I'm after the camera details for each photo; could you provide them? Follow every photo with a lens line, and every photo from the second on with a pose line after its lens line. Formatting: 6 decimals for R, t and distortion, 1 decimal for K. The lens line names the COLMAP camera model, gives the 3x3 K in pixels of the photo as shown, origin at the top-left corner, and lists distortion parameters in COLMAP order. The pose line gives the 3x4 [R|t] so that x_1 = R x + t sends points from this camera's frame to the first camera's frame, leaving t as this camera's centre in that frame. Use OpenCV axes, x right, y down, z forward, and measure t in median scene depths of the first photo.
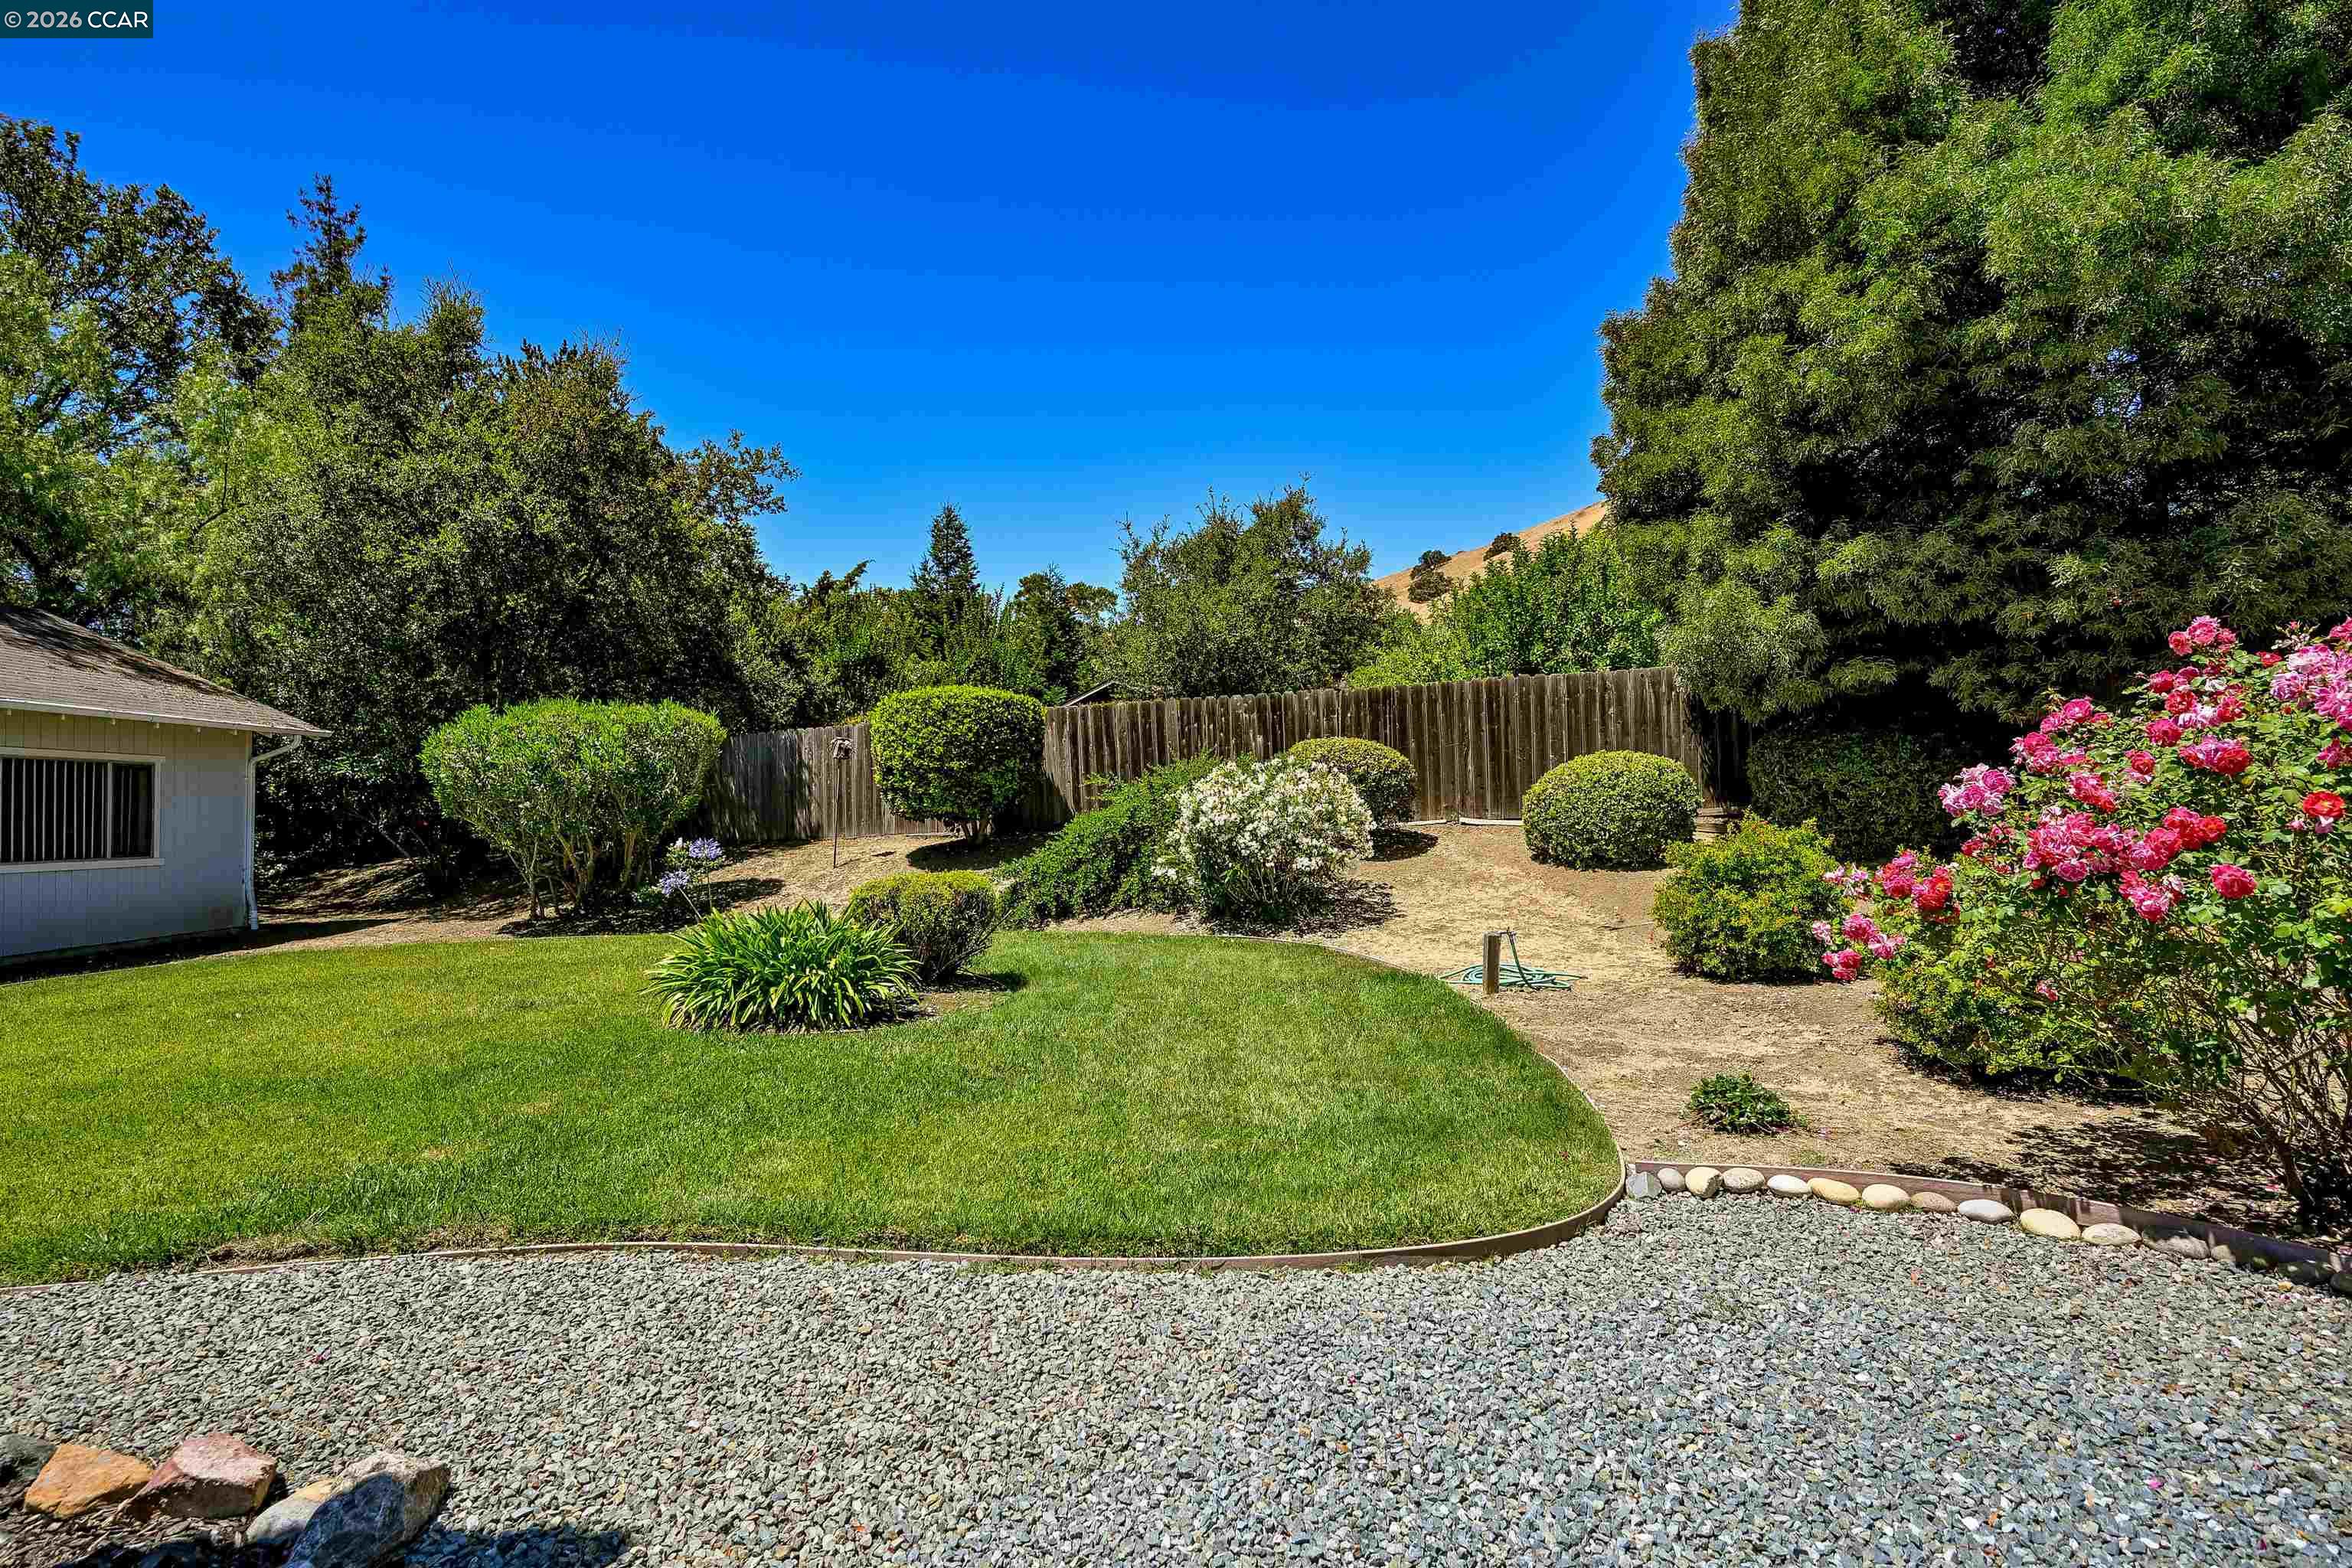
lens RADIAL K [[1131.2, 0, 1169.4], [0, 1131.2, 799.0], [0, 0, 1]] dist [-0.023631, 0.000775]
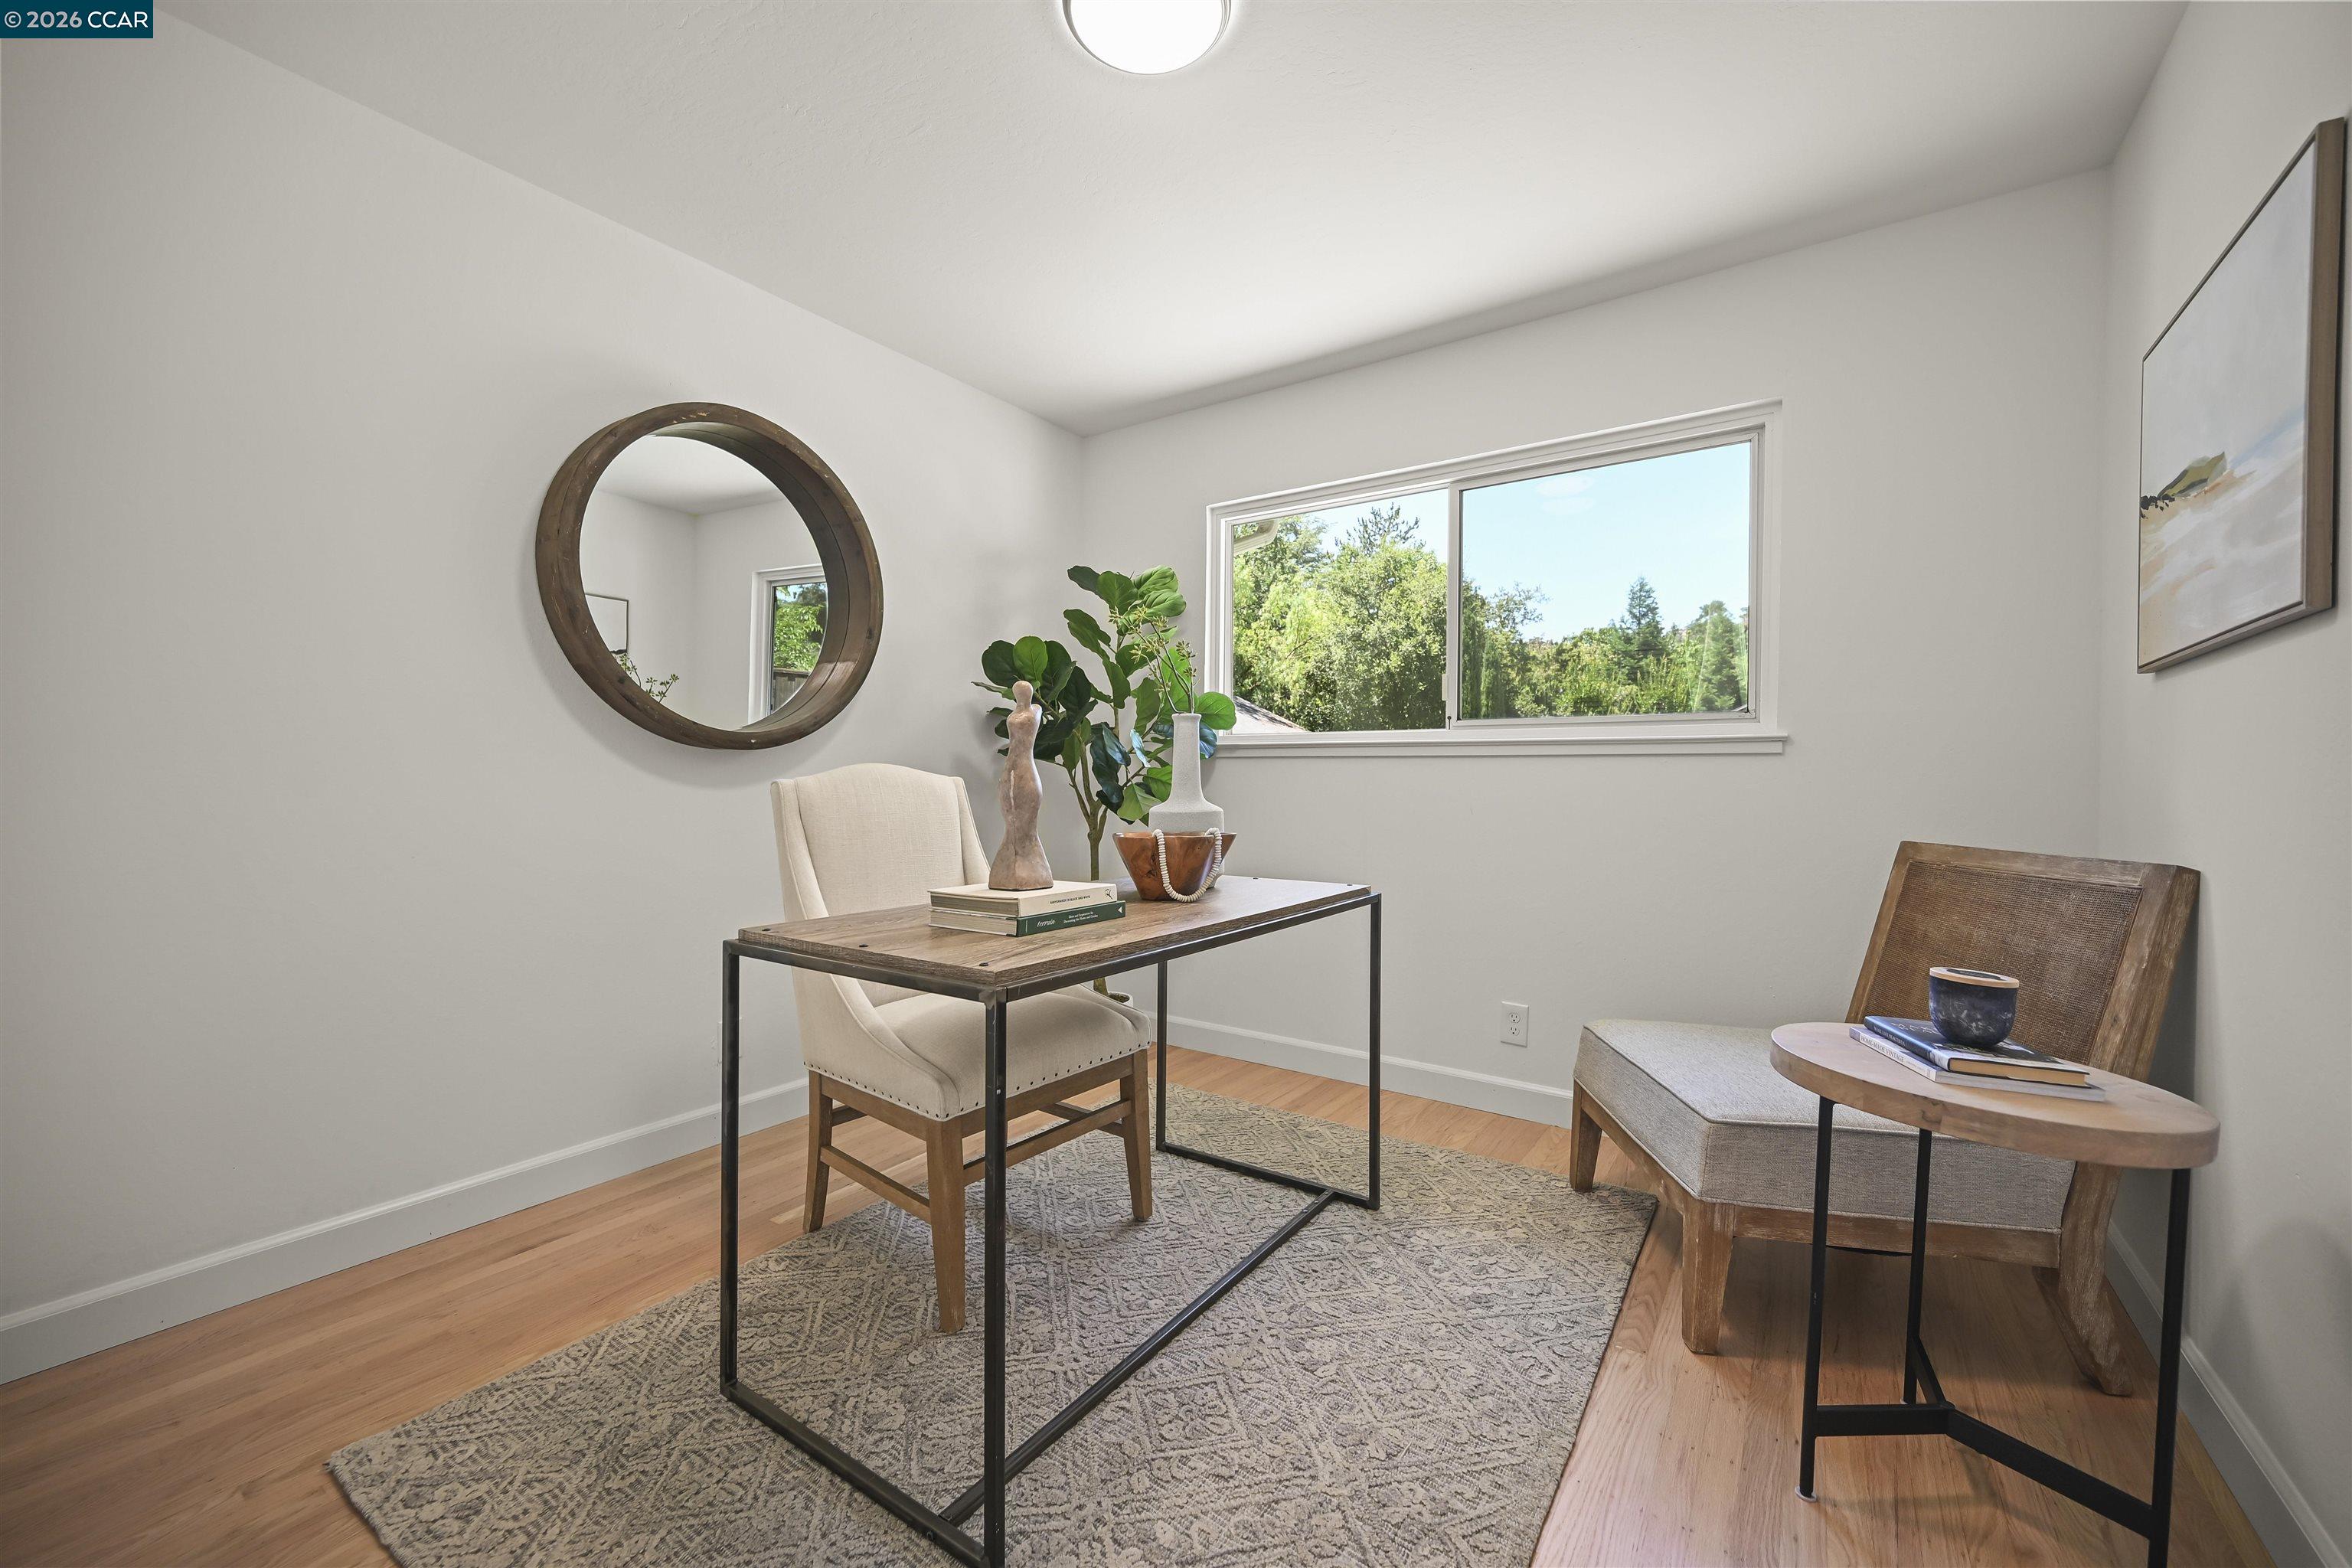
lens RADIAL K [[944.8, 0, 1172.8], [0, 944.8, 794.3], [0, 0, 1]] dist [-0.000078, -0.000031]
pose [[0.797264, 0.027455, -0.603006, 0.115183], [-0.013327, 0.999522, 0.027889, -0.008180], [0.603484, -0.014199, 0.797249, -0.599930]]
